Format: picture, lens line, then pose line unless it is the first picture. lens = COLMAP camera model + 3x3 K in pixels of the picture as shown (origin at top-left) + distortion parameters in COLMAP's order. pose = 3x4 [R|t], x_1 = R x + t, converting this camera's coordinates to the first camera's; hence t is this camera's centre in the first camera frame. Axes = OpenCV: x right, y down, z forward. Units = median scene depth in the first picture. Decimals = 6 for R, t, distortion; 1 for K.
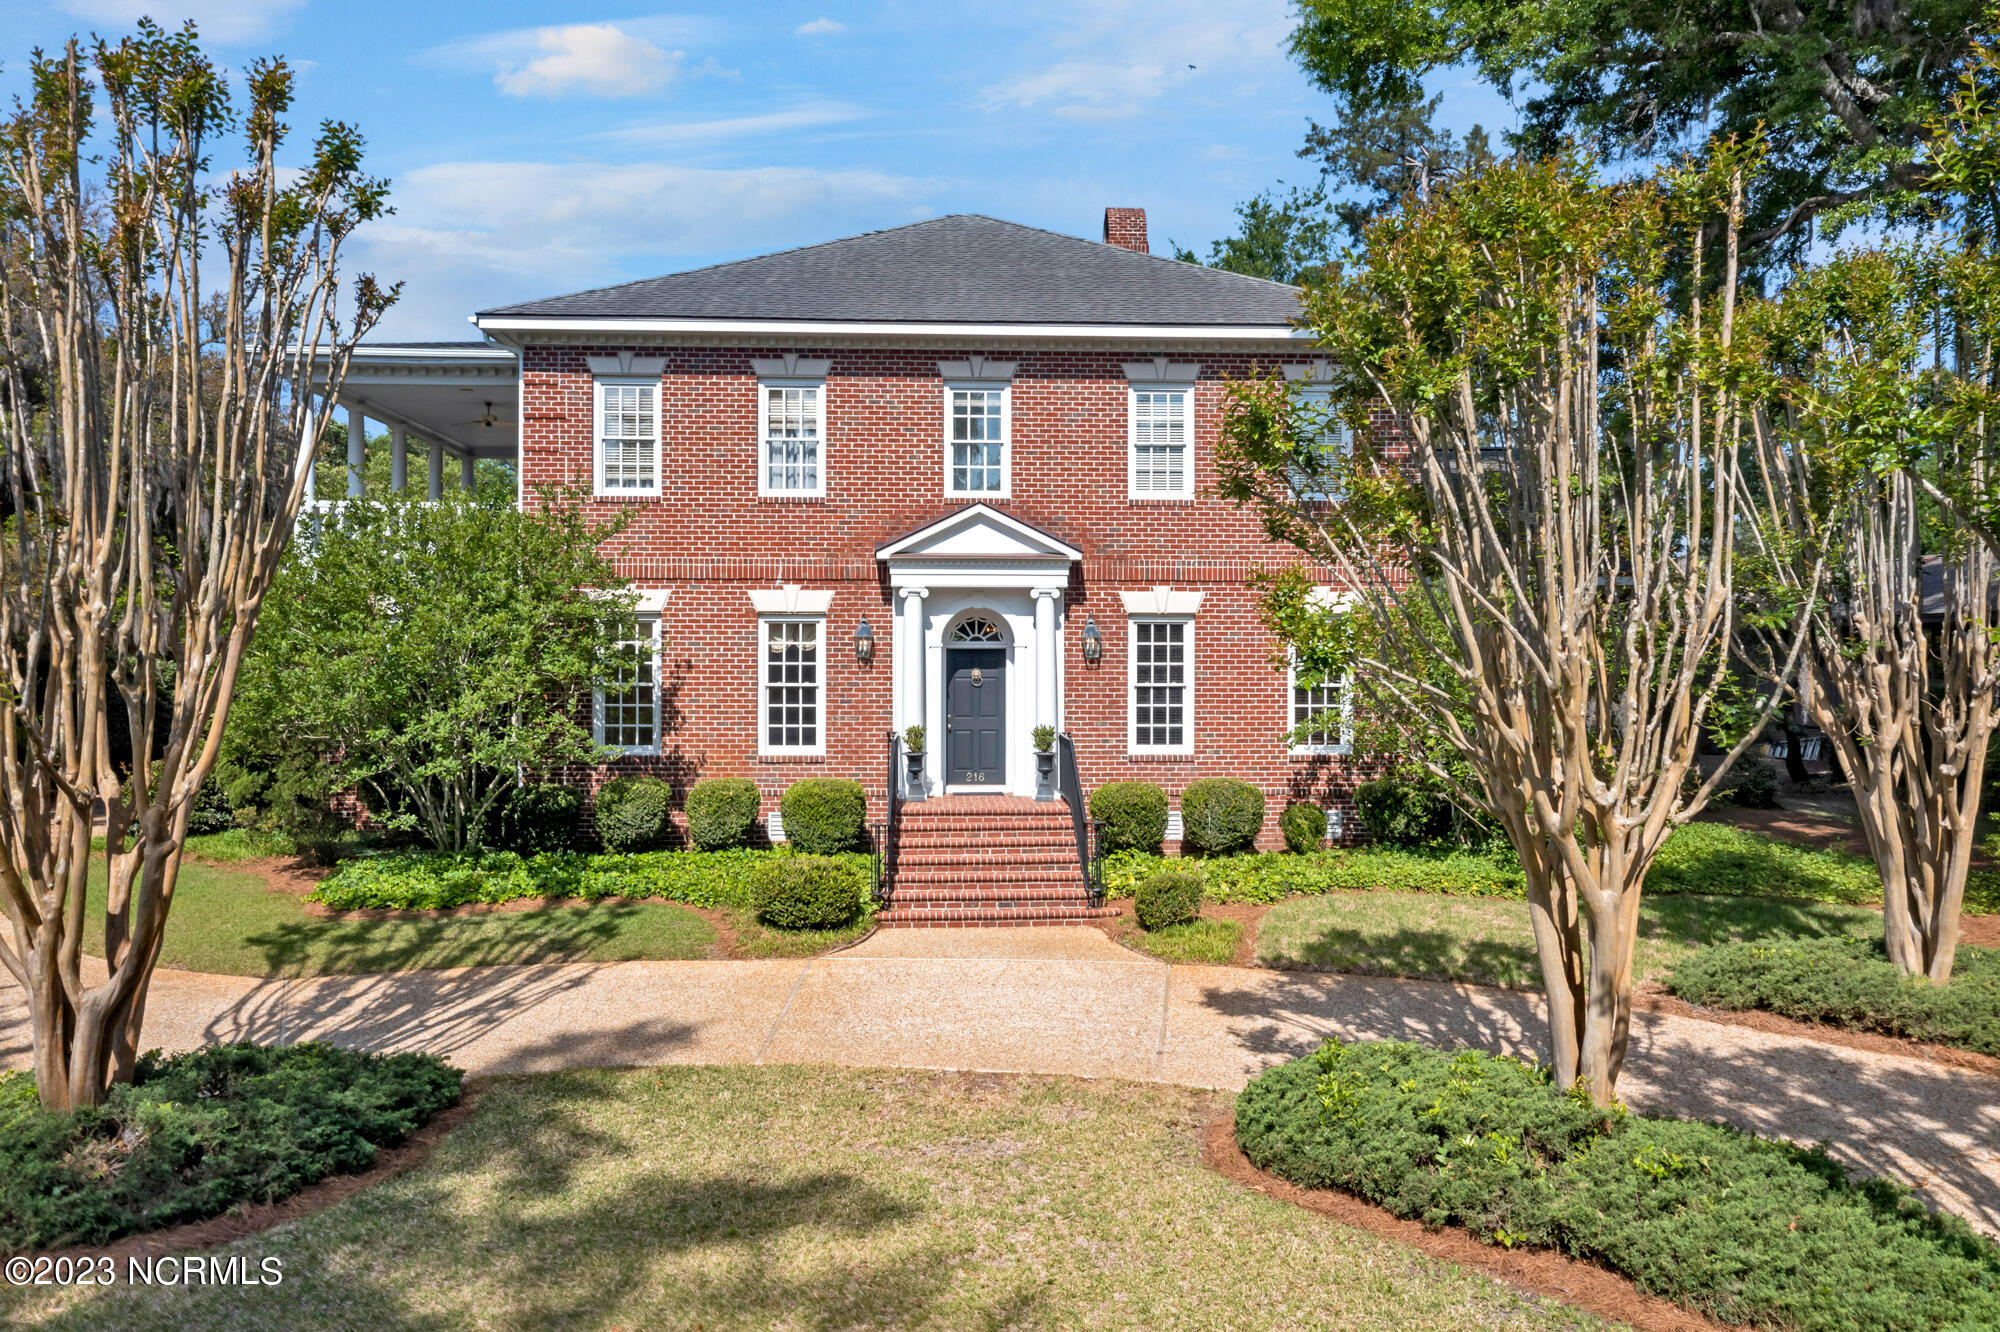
lens RADIAL K [[1679.9, 0, 961.8], [0, 1679.9, 664.0], [0, 0, 1]] dist [0.014662, 0.071883]
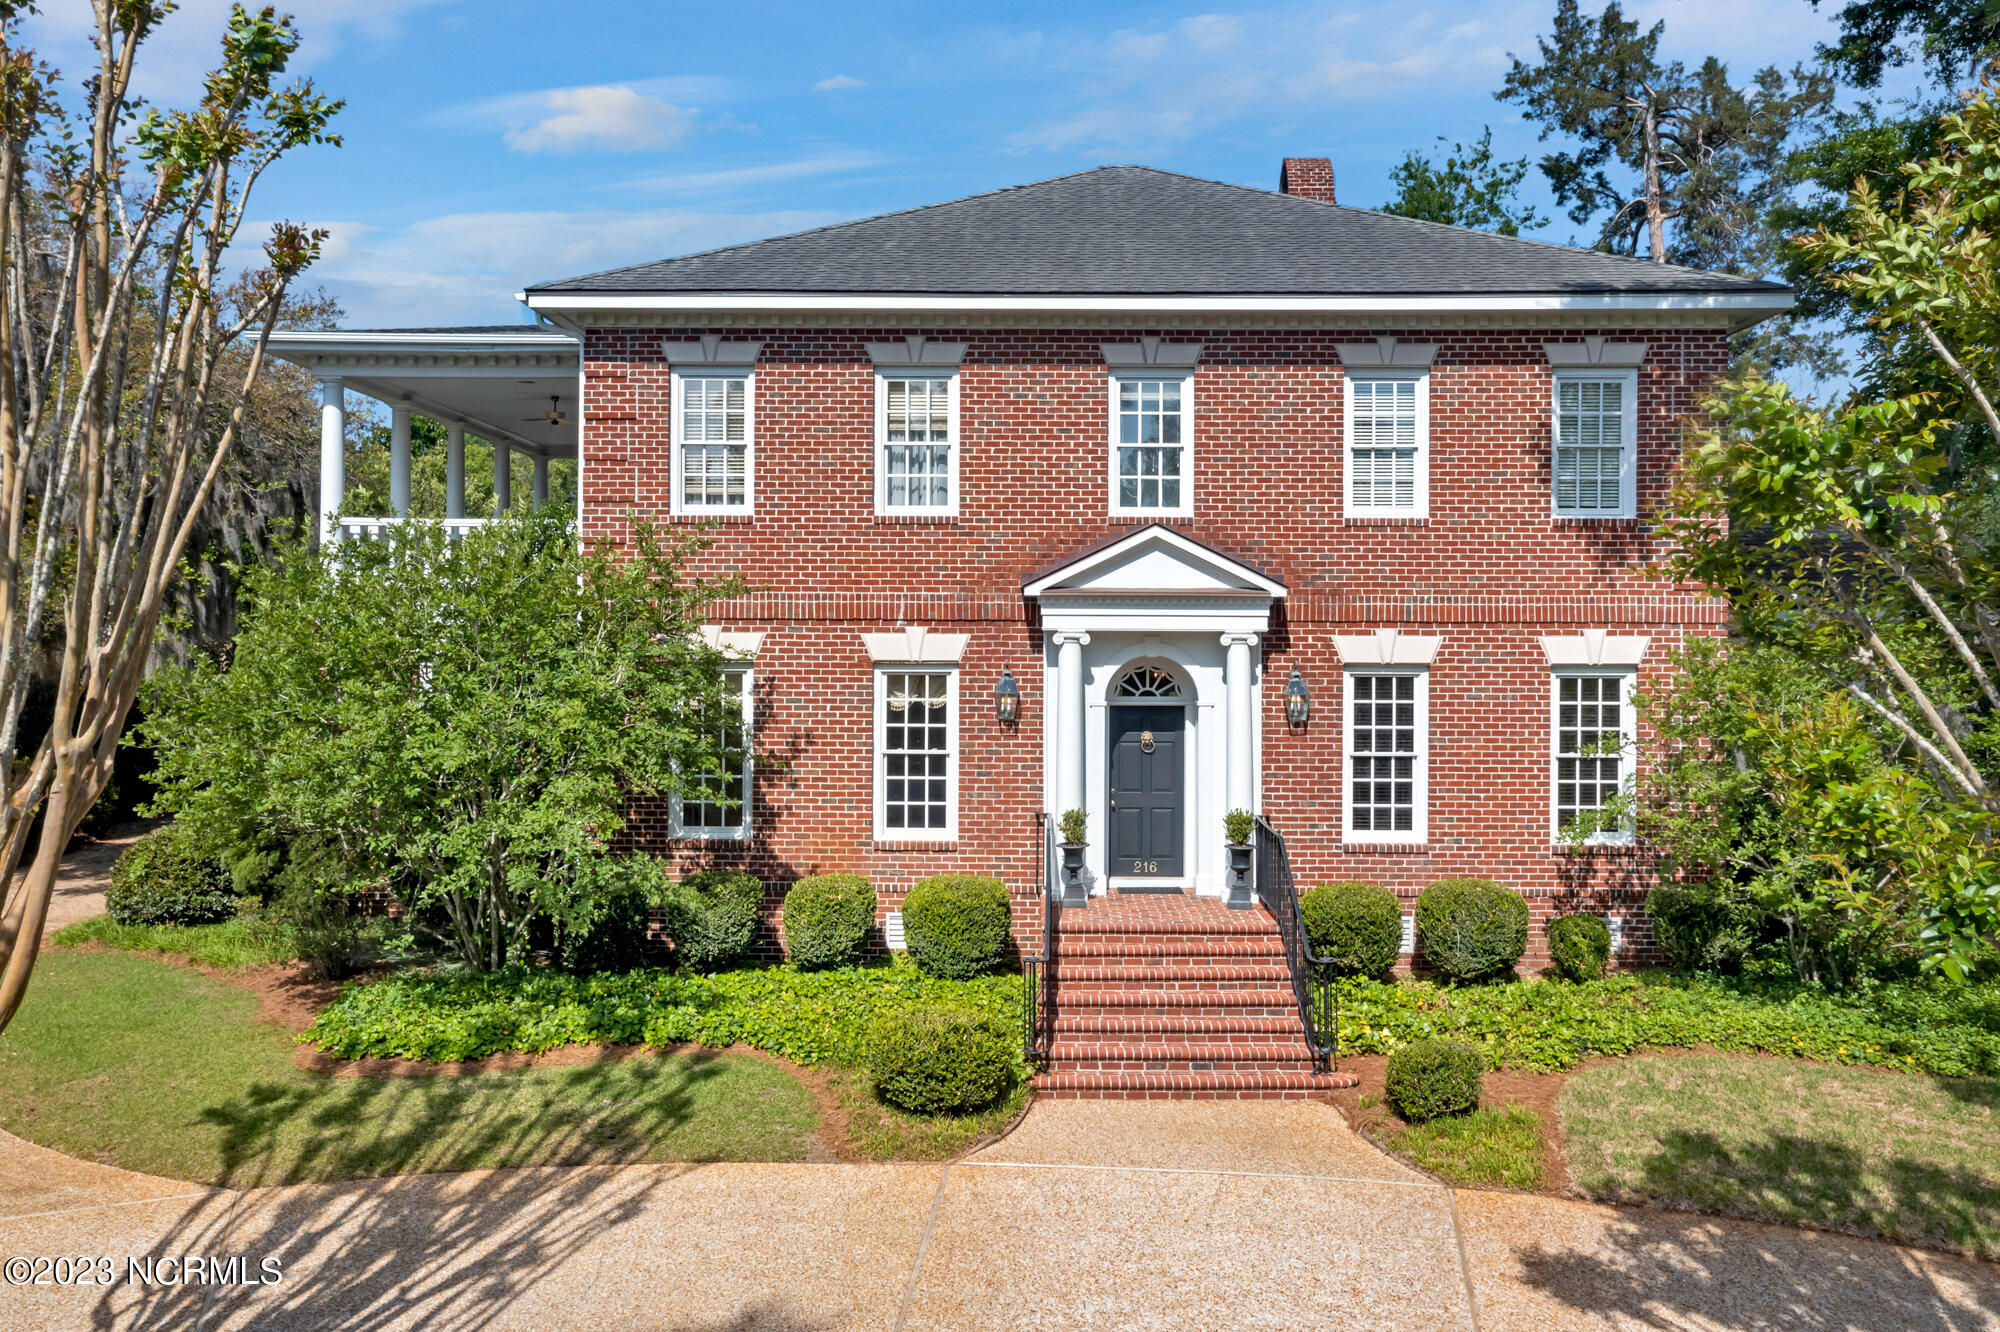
lens RADIAL K [[1687.9, 0, 977.4], [0, 1687.9, 645.5], [0, 0, 1]] dist [0.003629, 0.095773]
pose [[0.998489, 0.002126, -0.054905, -0.028564], [-0.002042, 0.999997, 0.001577, -0.039730], [0.054909, -0.001462, 0.998490, 0.205301]]
